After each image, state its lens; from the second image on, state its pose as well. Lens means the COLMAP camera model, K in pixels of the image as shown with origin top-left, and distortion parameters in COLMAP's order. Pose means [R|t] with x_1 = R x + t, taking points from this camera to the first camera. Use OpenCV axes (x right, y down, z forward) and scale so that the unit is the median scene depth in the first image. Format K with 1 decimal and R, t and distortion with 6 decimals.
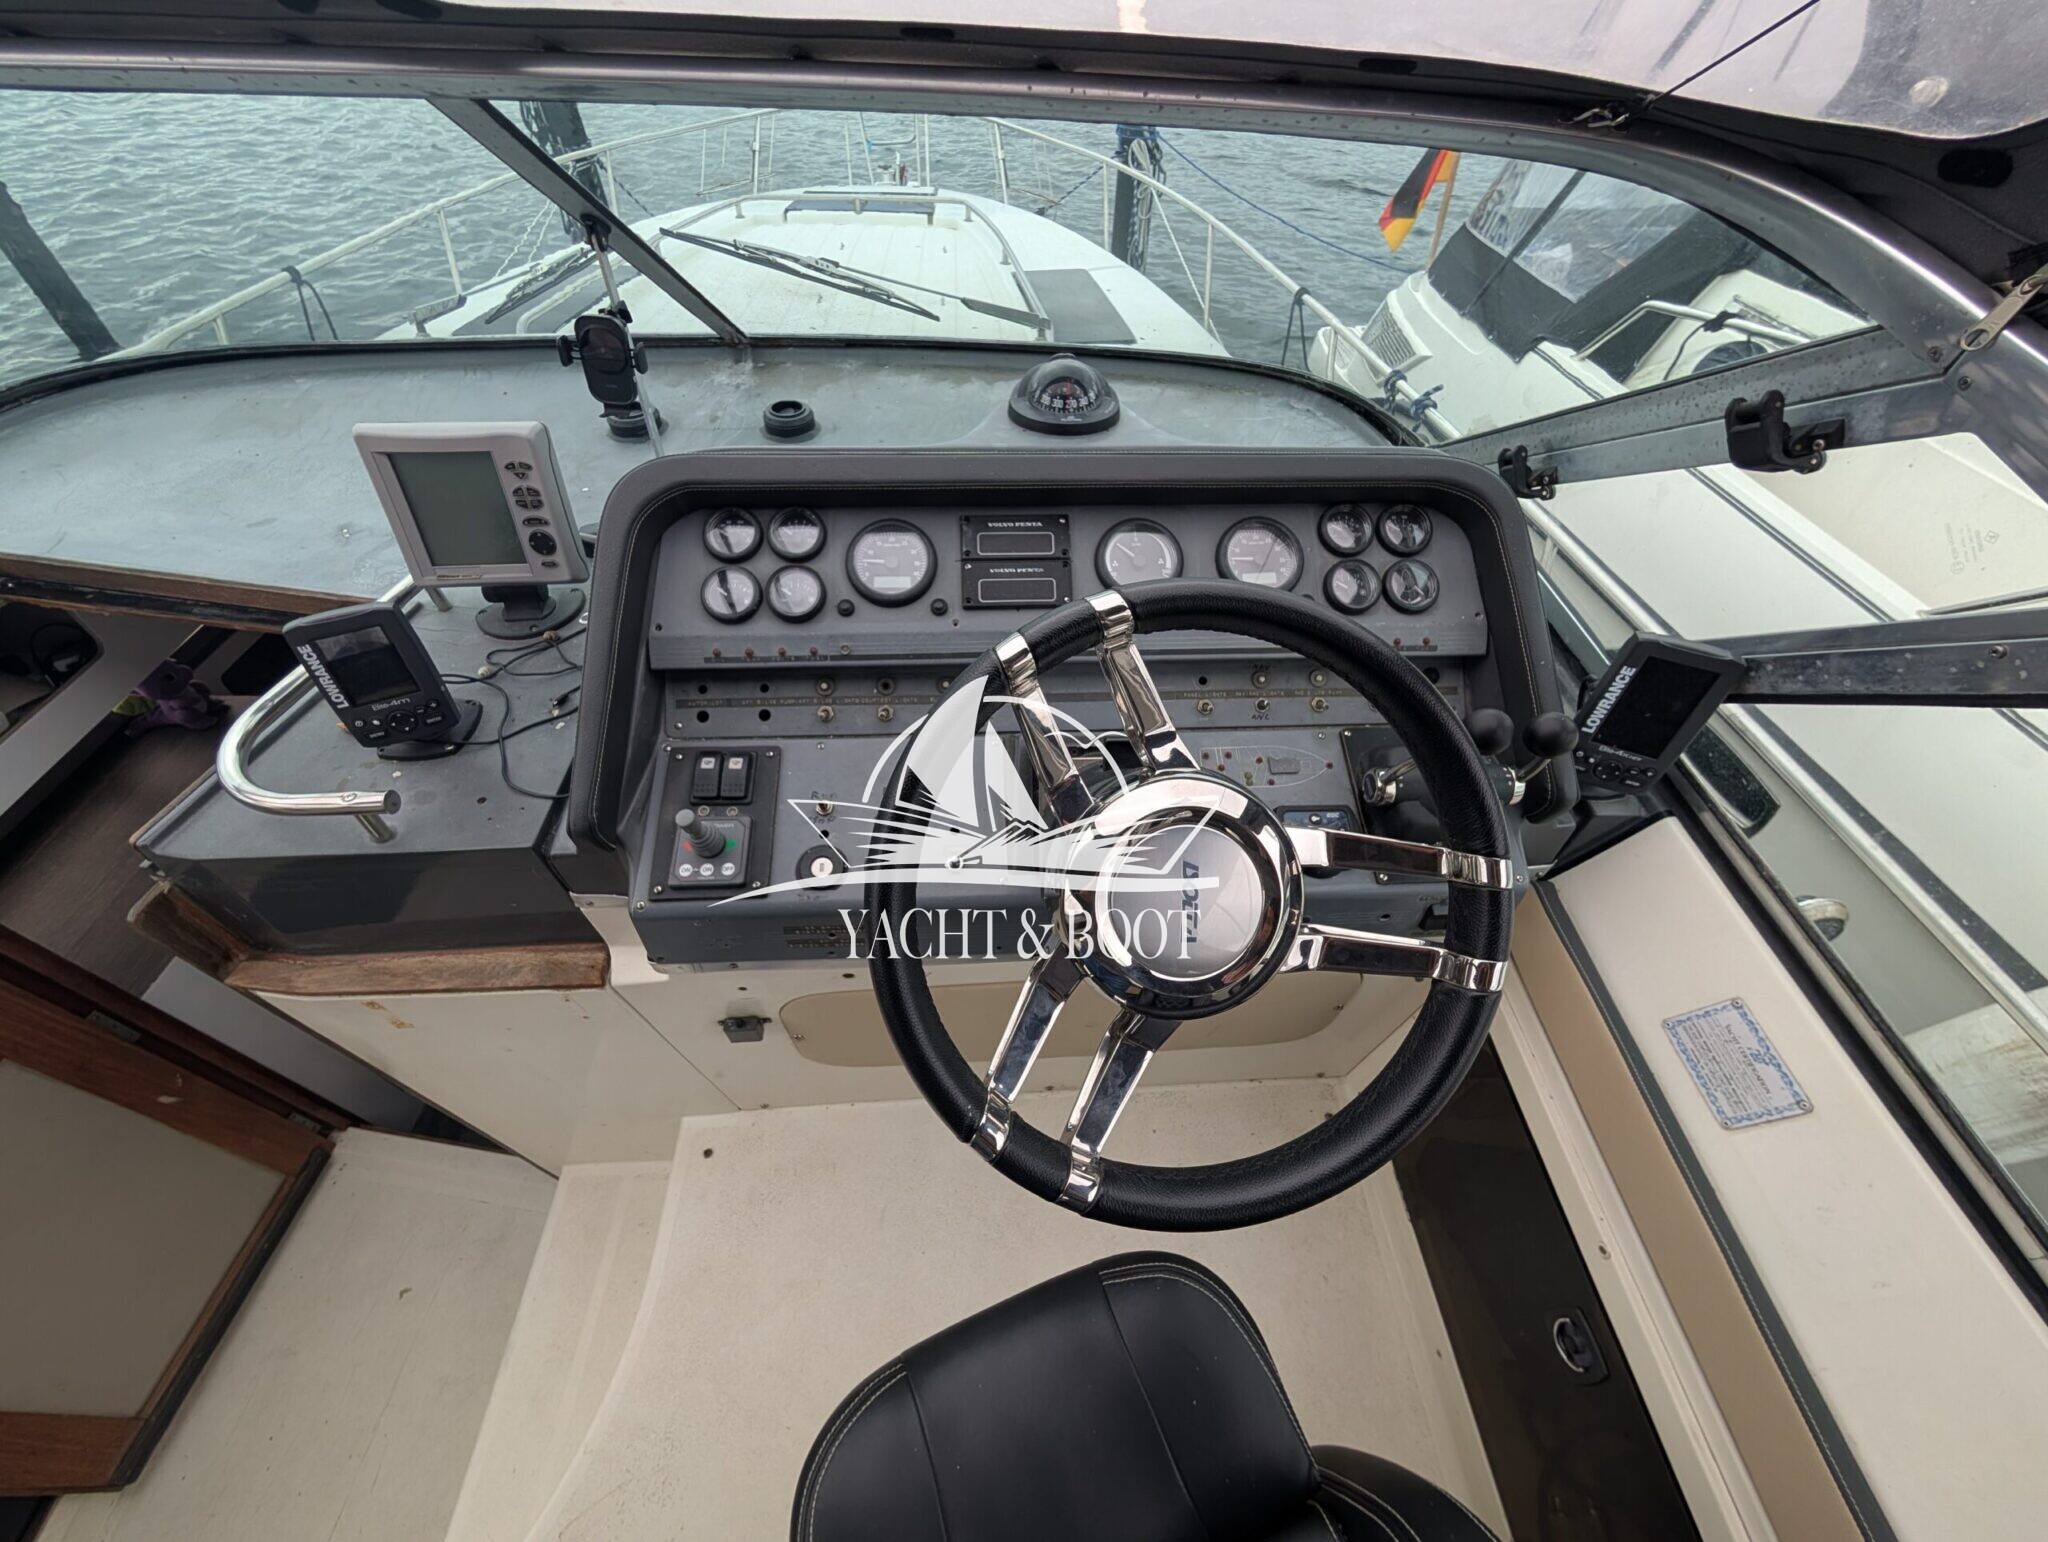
lens RADIAL K [[779.0, 0, 1024.0], [0, 779.0, 771.0], [0, 0, 1]] dist [0.000703, 0.000129]
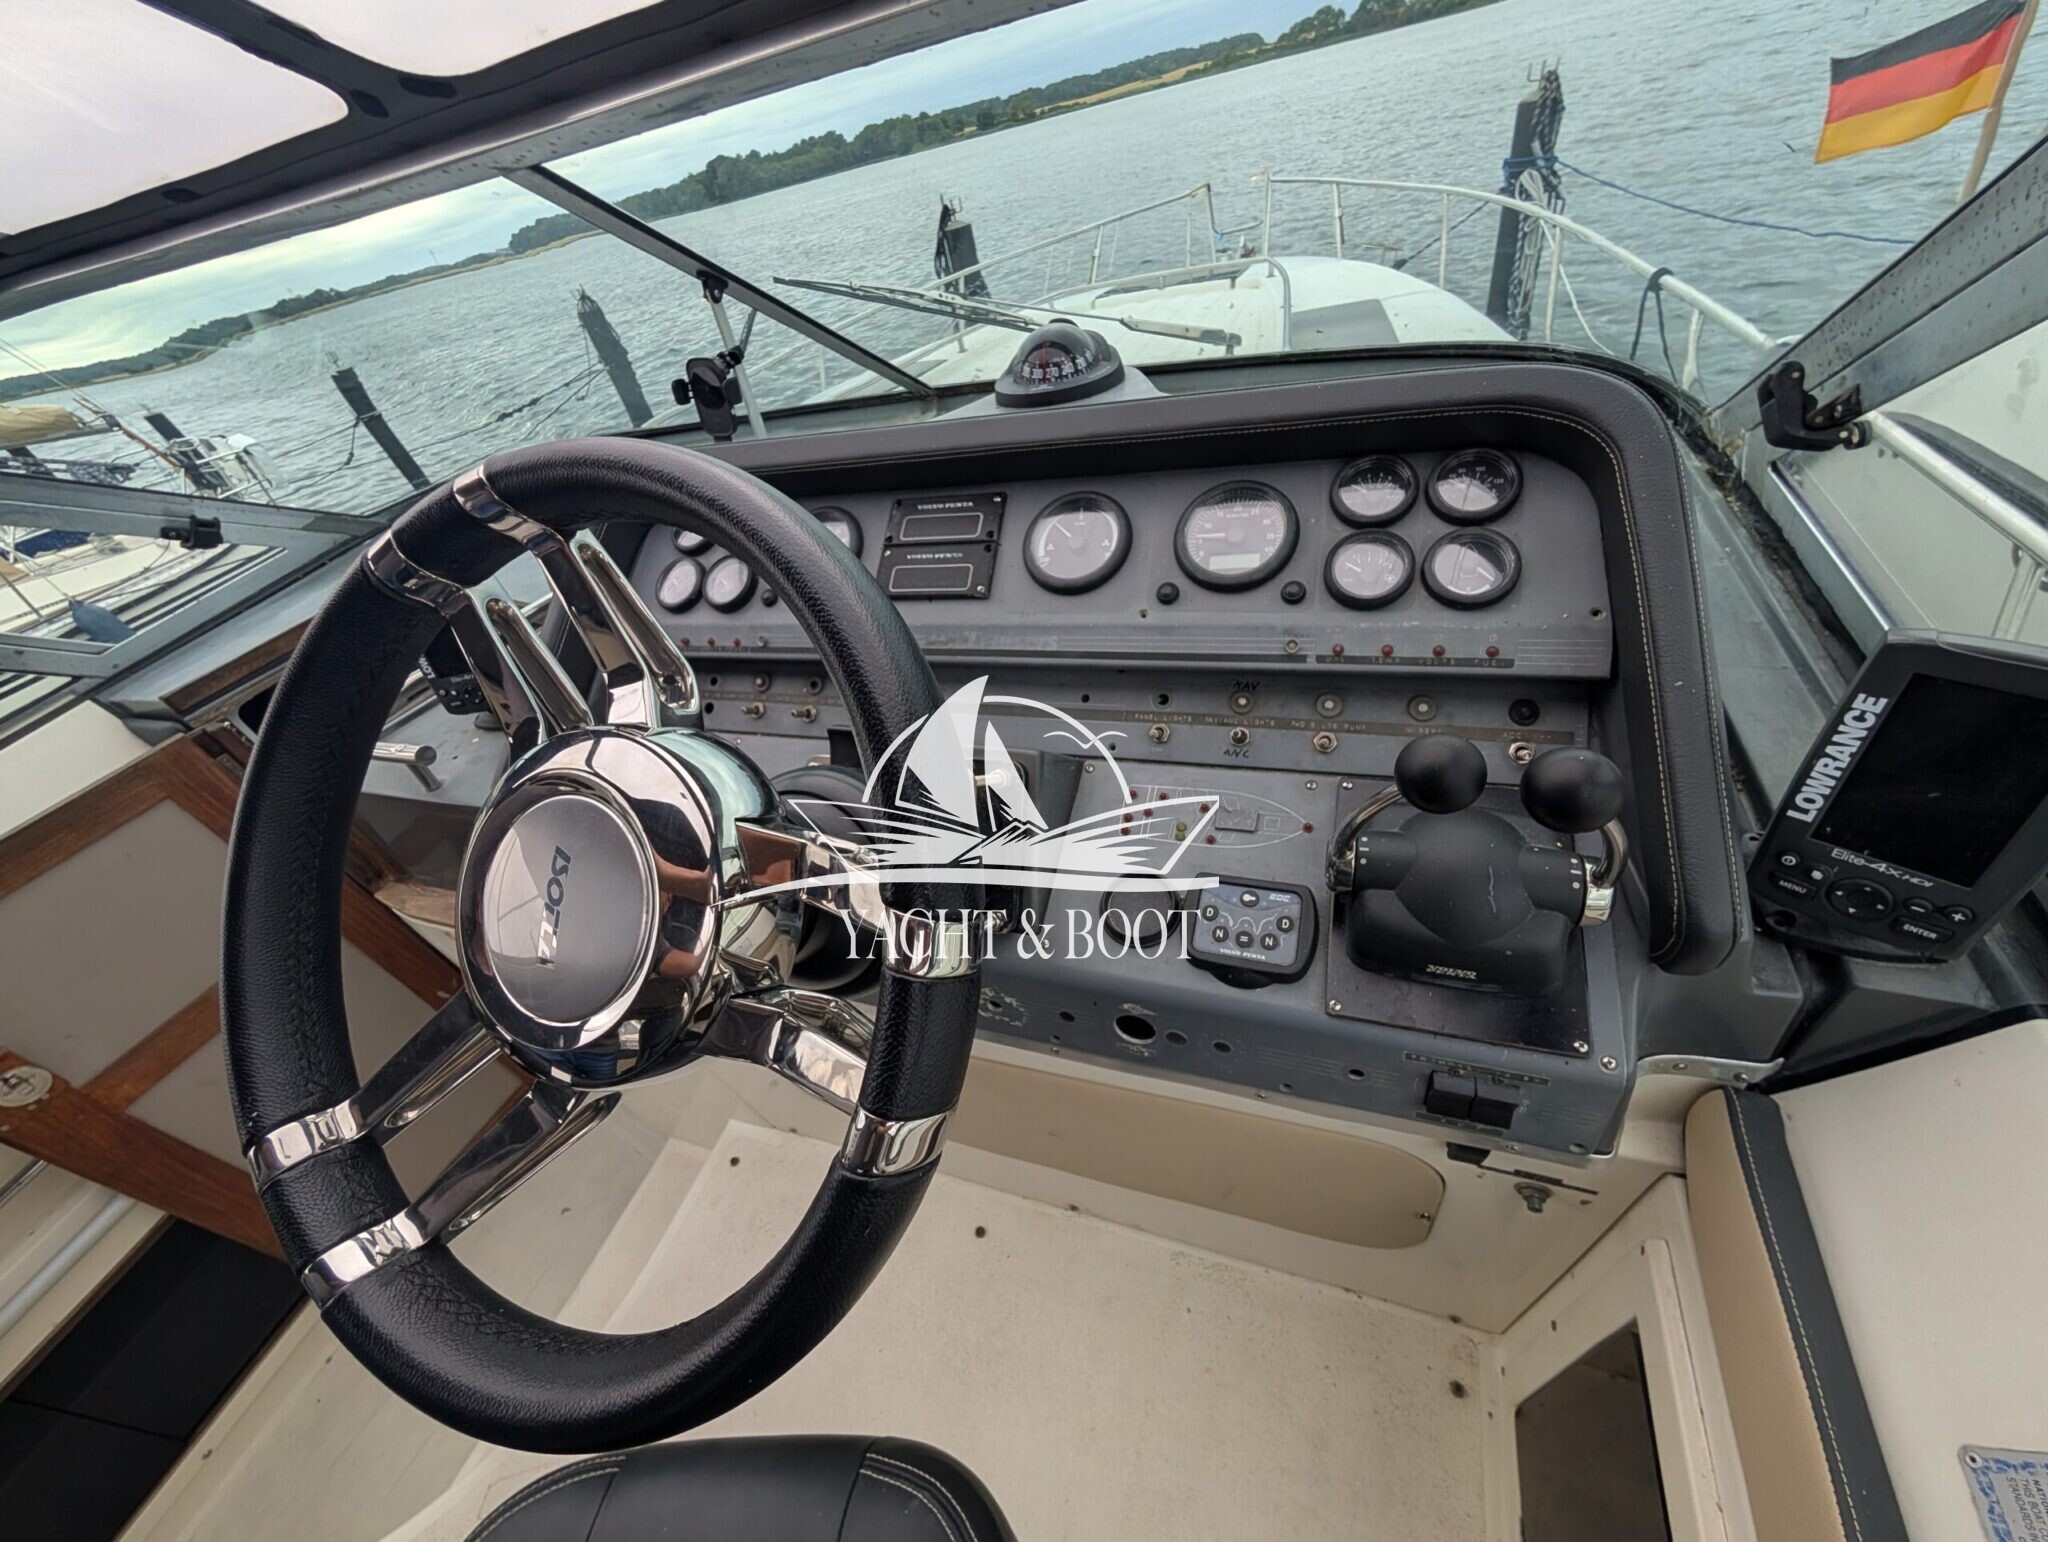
lens RADIAL K [[779.0, 0, 1024.0], [0, 779.0, 771.0], [0, 0, 1]] dist [0.000703, 0.000129]
pose [[0.901868, 0.089870, -0.422560, 0.447636], [-0.130734, 0.989036, -0.068676, 0.022845], [0.411755, 0.117180, 0.903729, 0.279561]]
